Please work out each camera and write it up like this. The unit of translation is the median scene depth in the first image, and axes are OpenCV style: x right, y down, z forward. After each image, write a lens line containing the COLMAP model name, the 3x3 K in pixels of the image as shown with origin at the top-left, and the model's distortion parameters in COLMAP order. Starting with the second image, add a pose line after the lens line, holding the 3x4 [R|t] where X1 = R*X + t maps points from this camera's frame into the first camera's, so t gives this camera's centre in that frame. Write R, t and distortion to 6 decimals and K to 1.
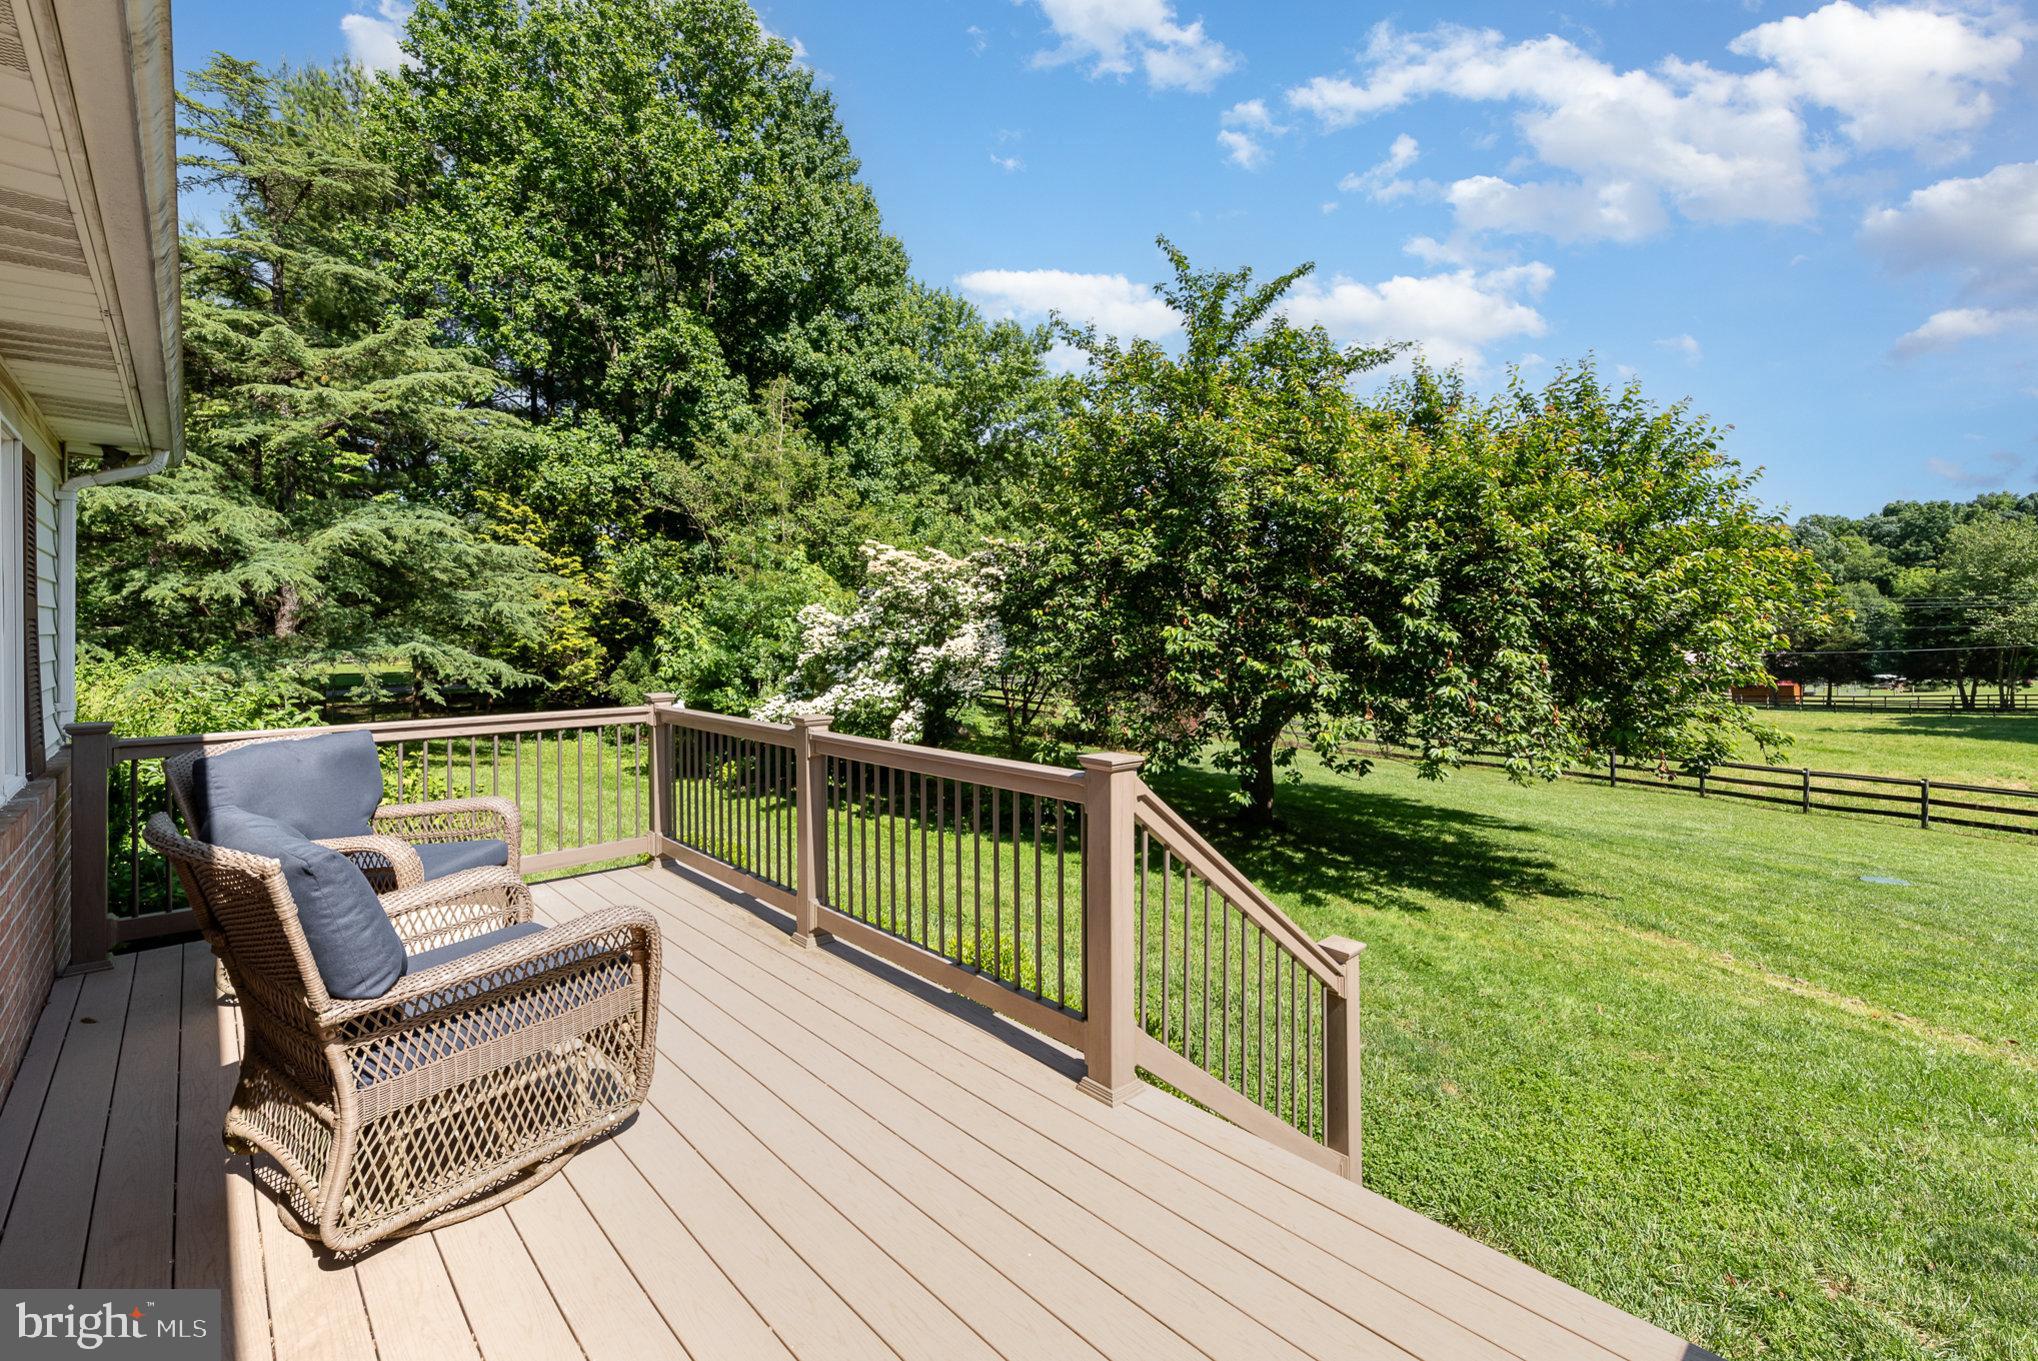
lens RADIAL K [[915.3, 0, 1019.4], [0, 915.3, 668.5], [0, 0, 1]] dist [0.000690, 0.000152]
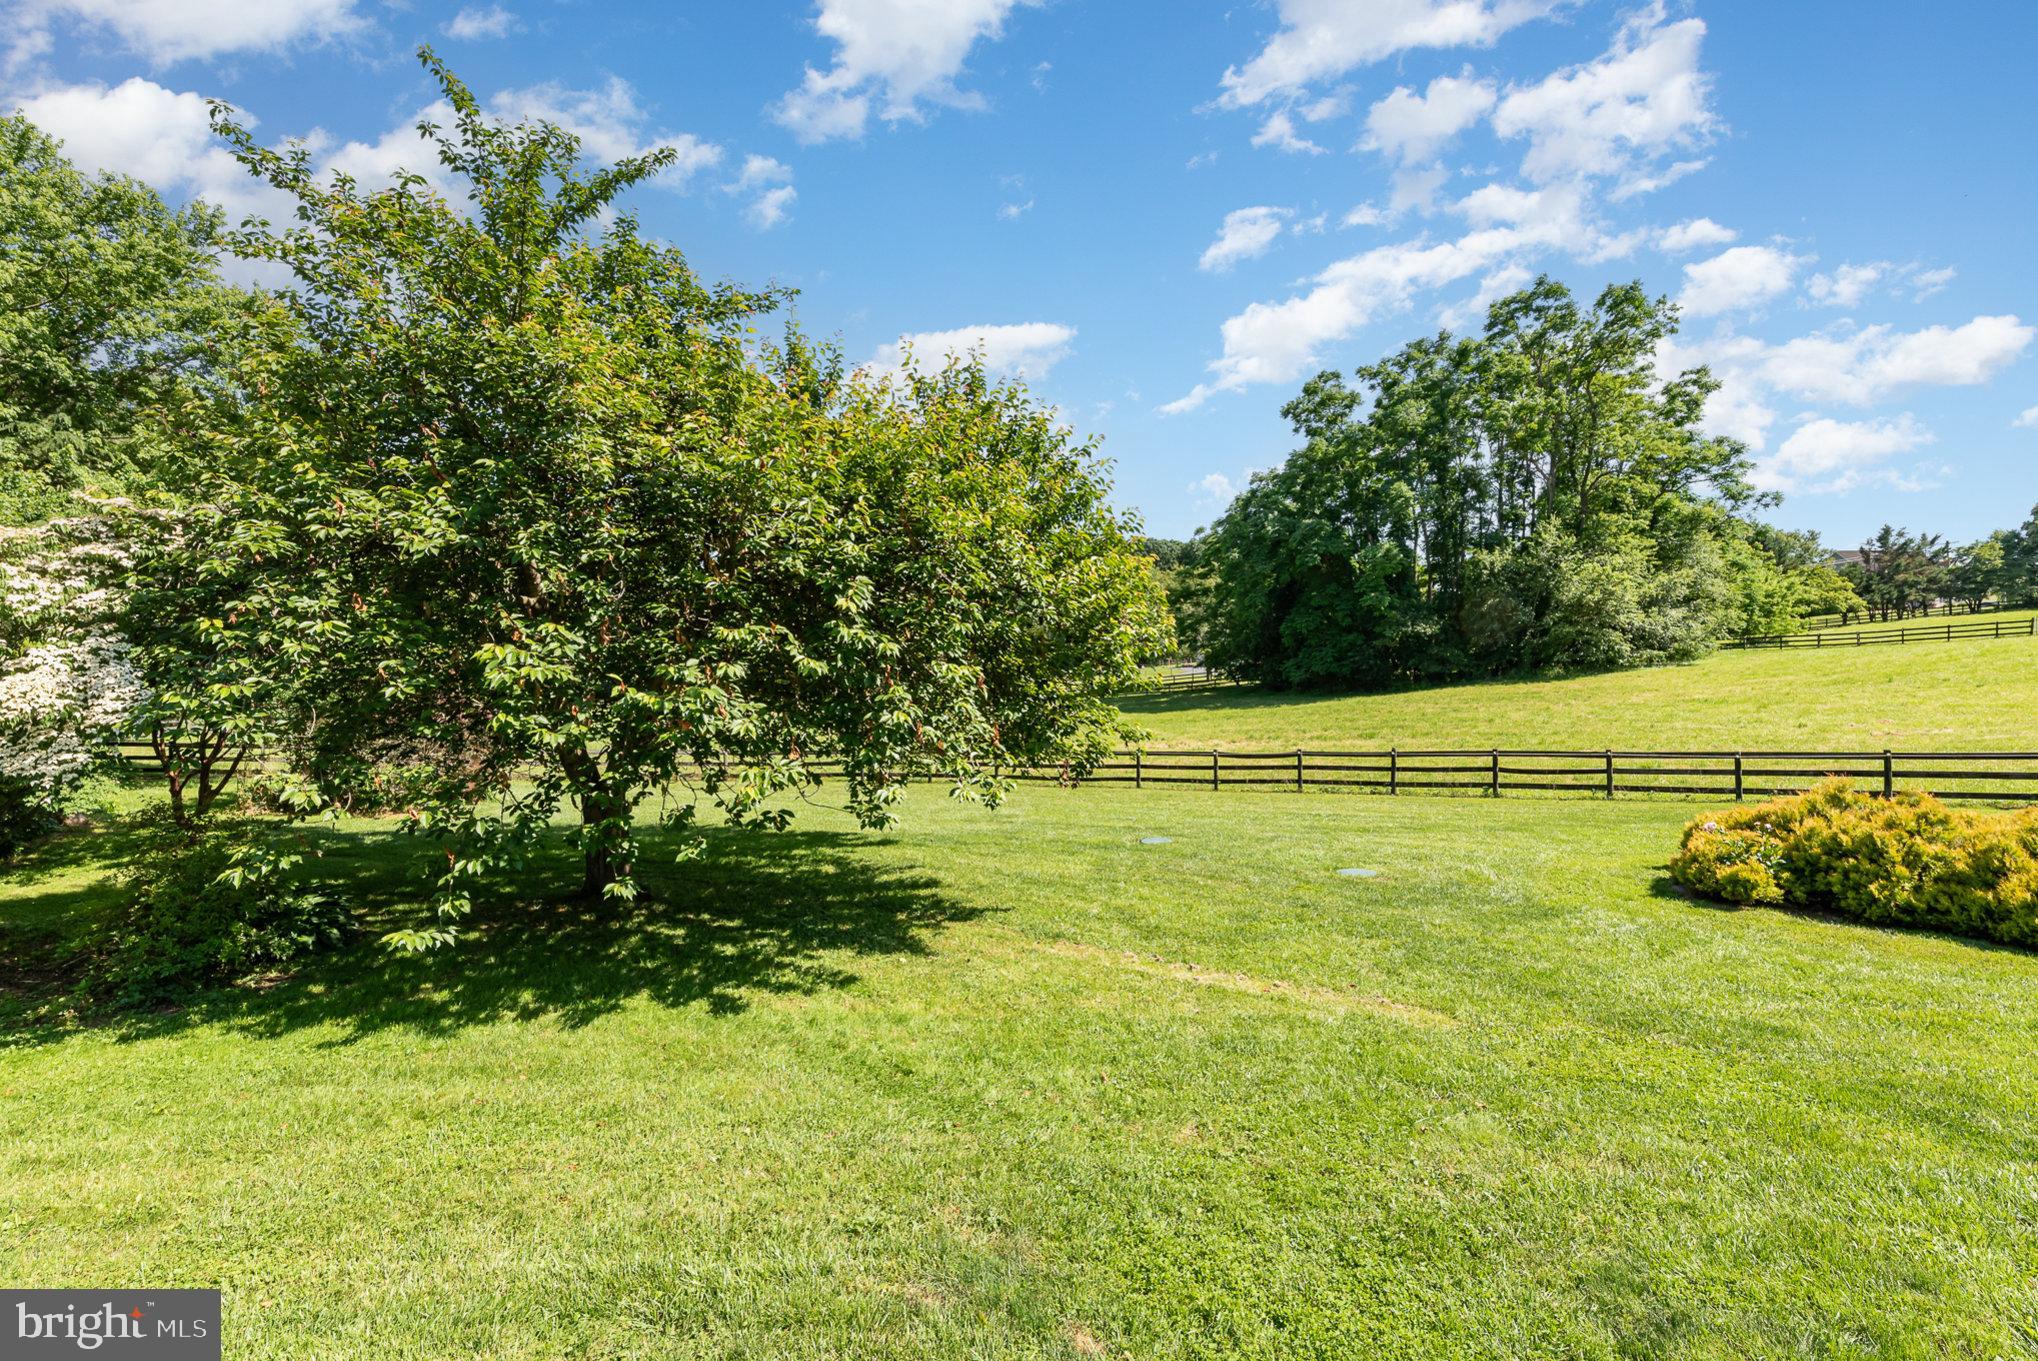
lens RADIAL K [[915.3, 0, 1019.8], [0, 915.3, 681.4], [0, 0, 1]] dist [0.000690, 0.000152]
pose [[0.742994, -0.048753, 0.667521, 0.012098], [0.049716, 0.998608, 0.017597, -0.012318], [-0.667450, 0.020112, 0.744383, 0.273009]]
